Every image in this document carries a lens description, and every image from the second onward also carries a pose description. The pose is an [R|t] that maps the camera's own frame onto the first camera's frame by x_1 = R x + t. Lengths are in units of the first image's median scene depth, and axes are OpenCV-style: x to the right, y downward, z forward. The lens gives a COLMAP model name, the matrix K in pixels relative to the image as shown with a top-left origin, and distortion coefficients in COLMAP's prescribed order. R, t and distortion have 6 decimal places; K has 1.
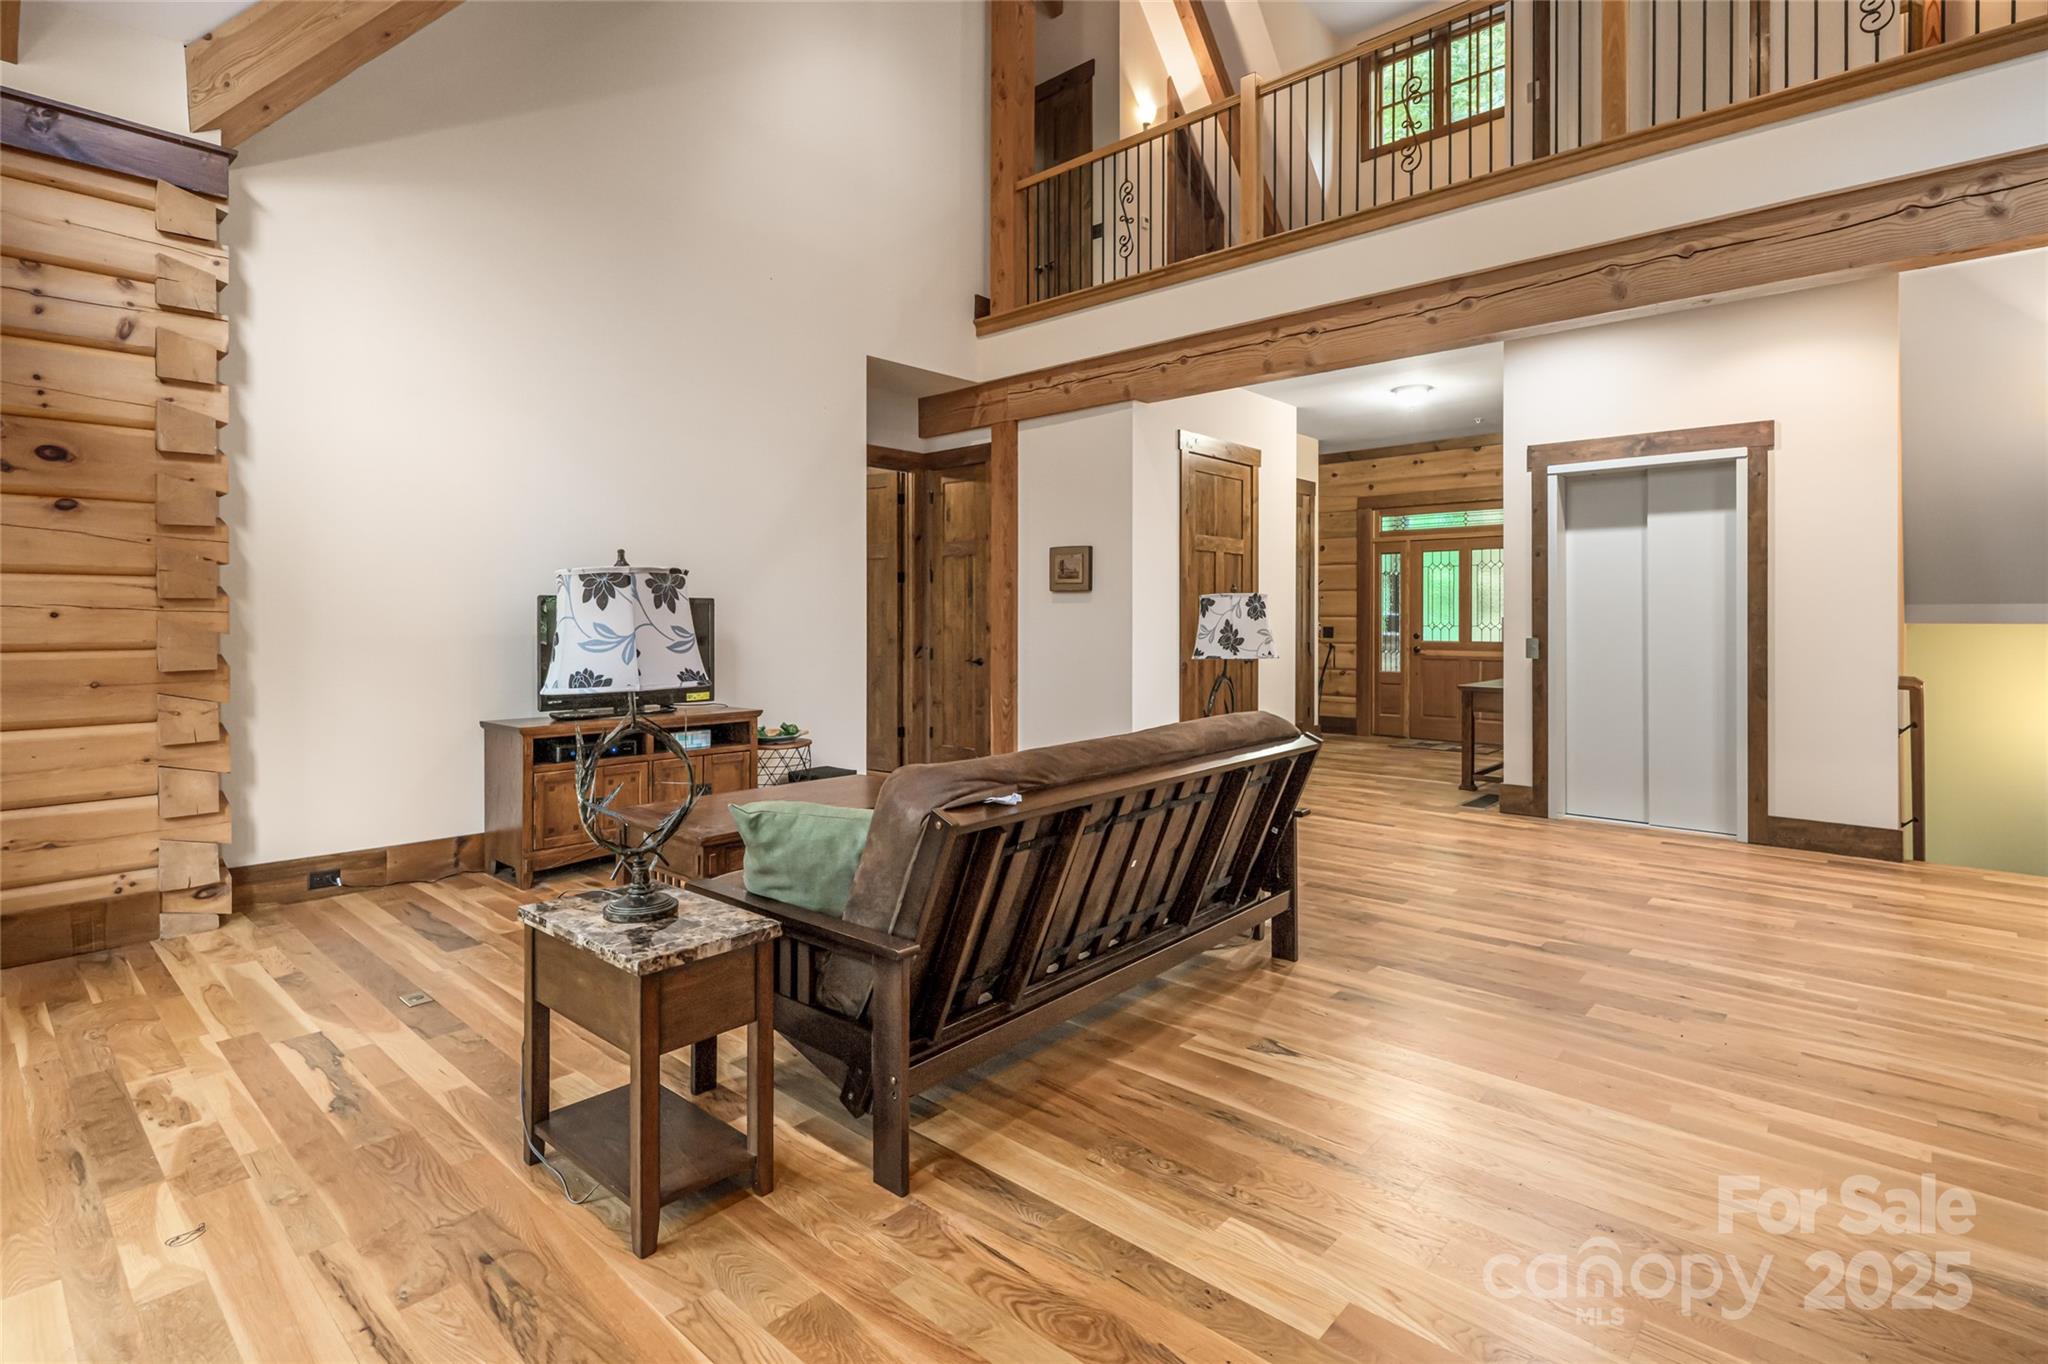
lens RADIAL K [[959.8, 0, 1051.0], [0, 959.8, 616.7], [0, 0, 1]] dist [-0.001946, 0.002660]
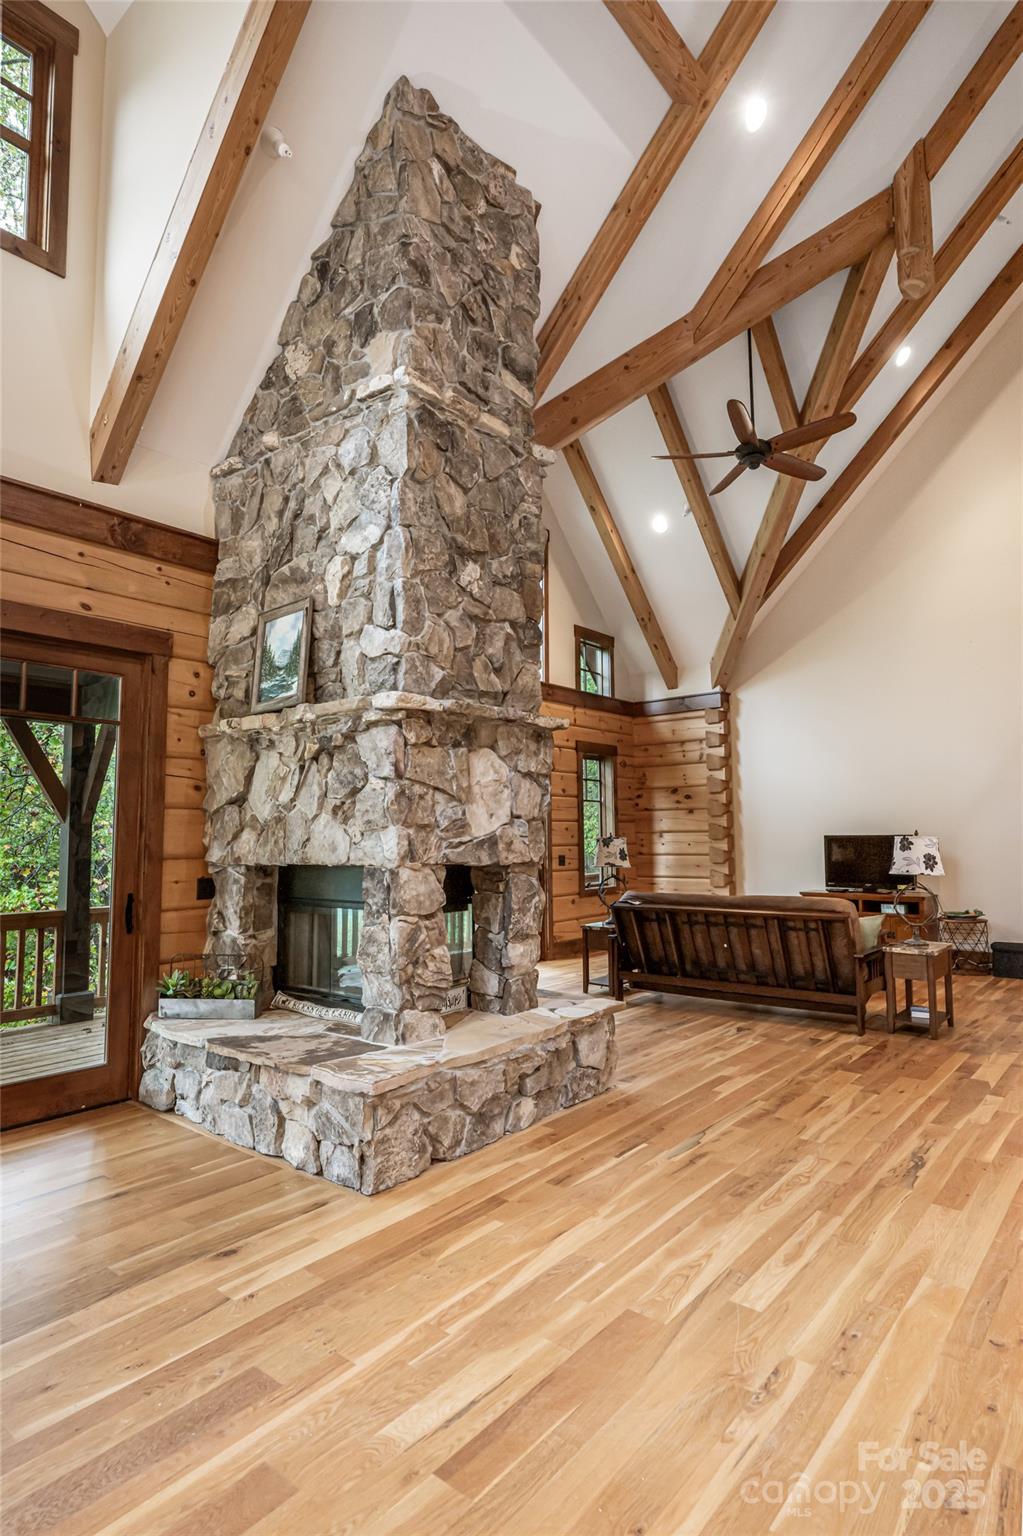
lens RADIAL K [[810.5, 0, 504.9], [0, 810.5, 767.0], [0, 0, 1]] dist [-0.000829, 0.005363]
pose [[0.036858, -0.084447, -0.995746, 0.809404], [0.005503, 0.996425, -0.084301, -0.015981], [0.999305, -0.002372, 0.037191, 0.107681]]
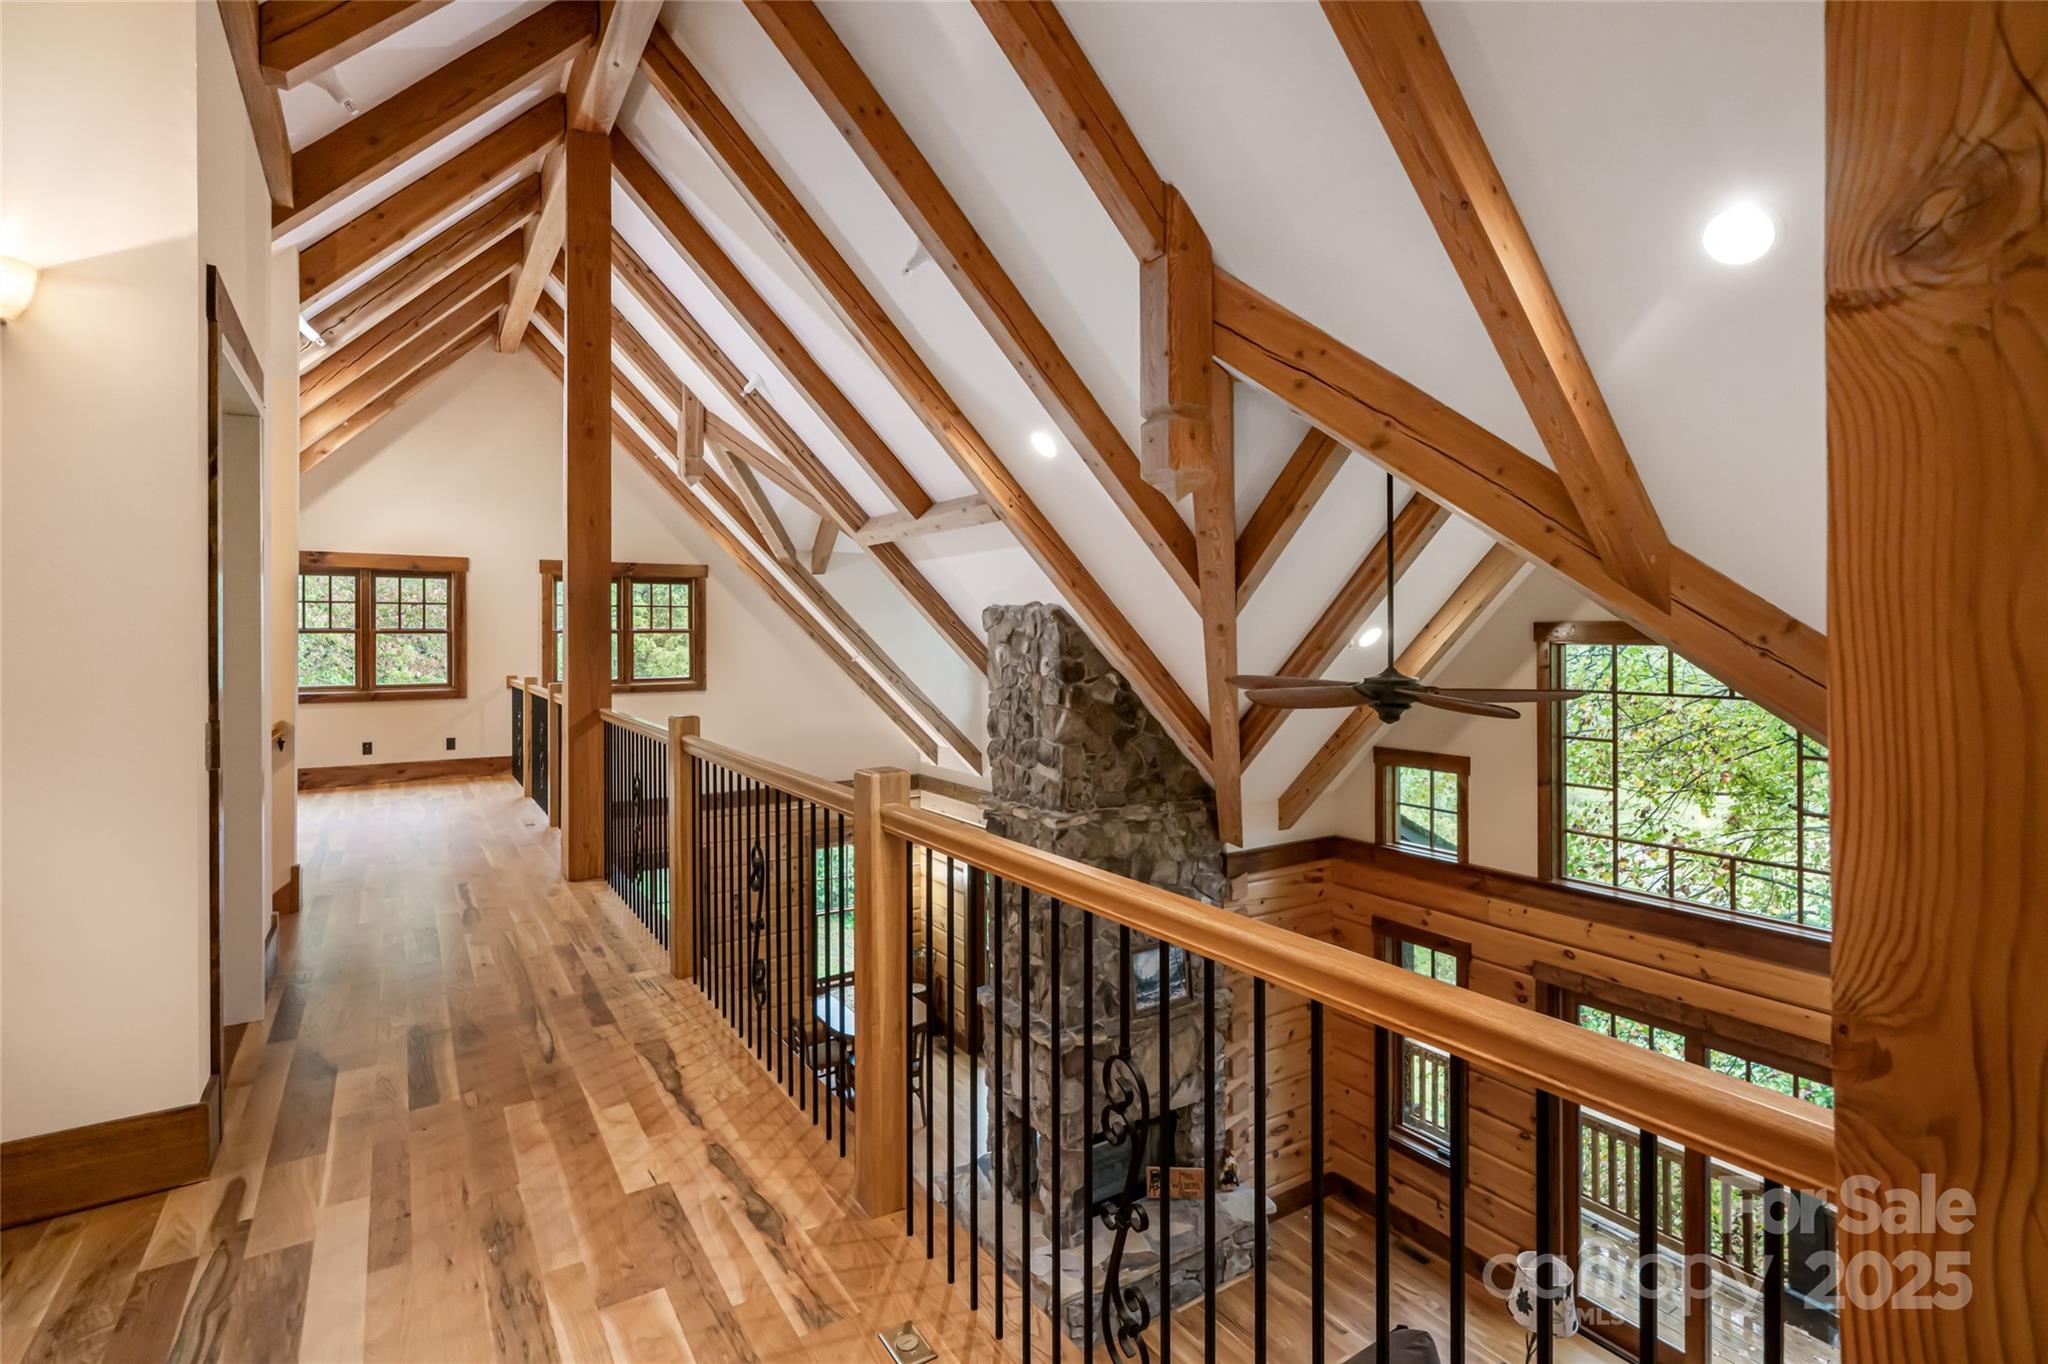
lens RADIAL K [[959.8, 0, 1048.0], [0, 959.8, 639.3], [0, 0, 1]] dist [-0.001946, 0.002660]
pose [[-0.969093, 0.003713, 0.246669, 0.040252], [0.003175, 0.999992, -0.002577, -0.451144], [-0.246676, -0.001714, -0.969096, 0.995681]]
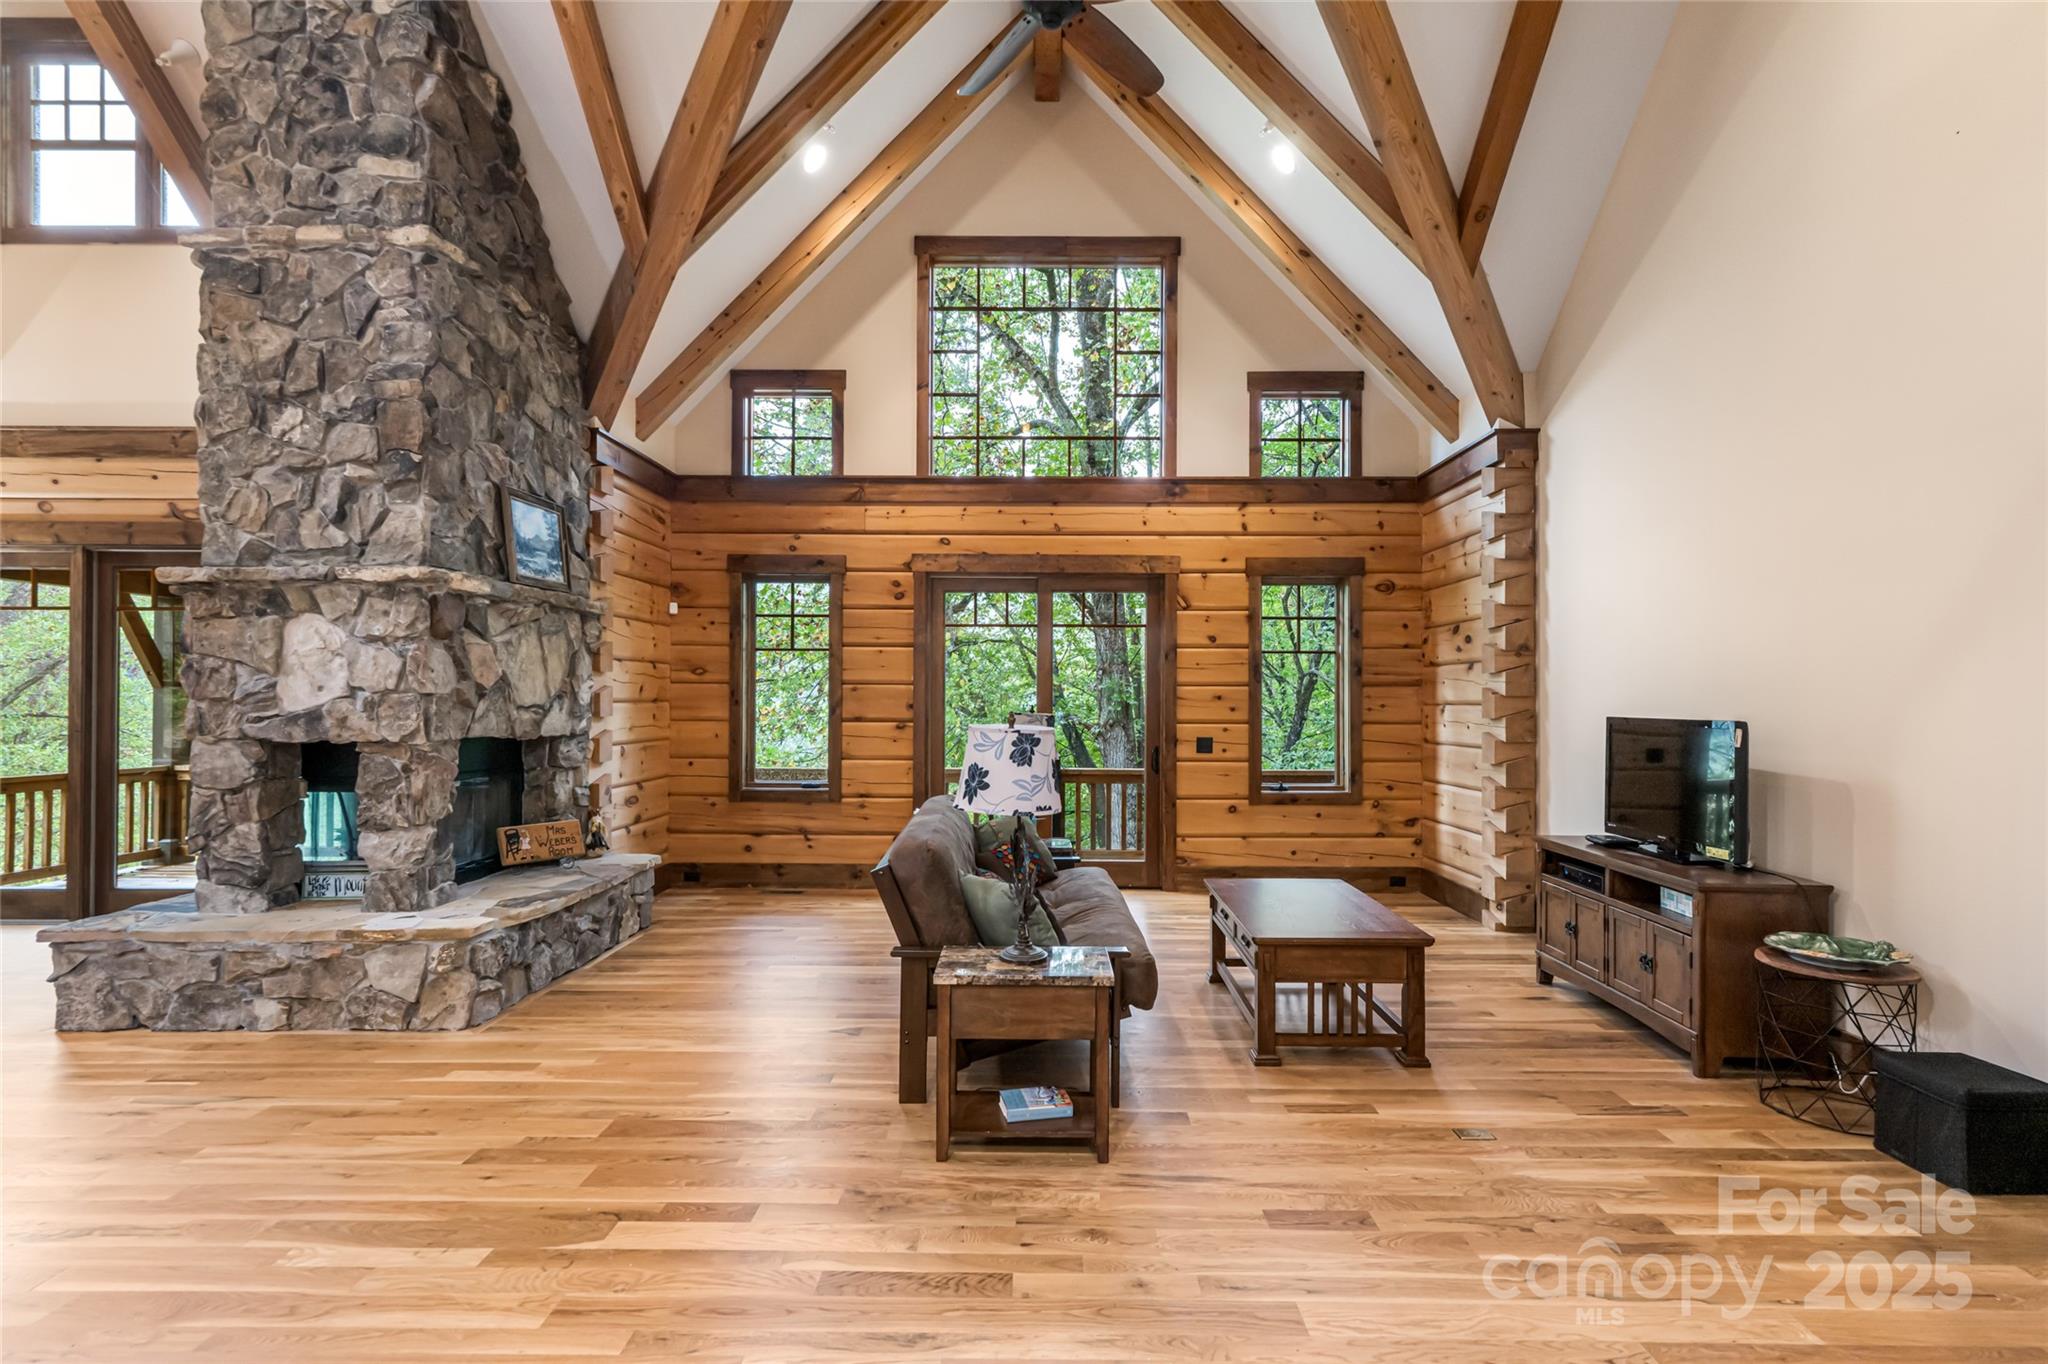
lens RADIAL K [[959.8, 0, 1043.4], [0, 959.8, 691.1], [0, 0, 1]] dist [-0.001946, 0.002660]
pose [[-0.743180, -0.009277, -0.669027, 0.347116], [-0.002732, 0.999938, -0.010830, -0.022129], [0.669086, -0.006221, -0.743159, 0.808373]]
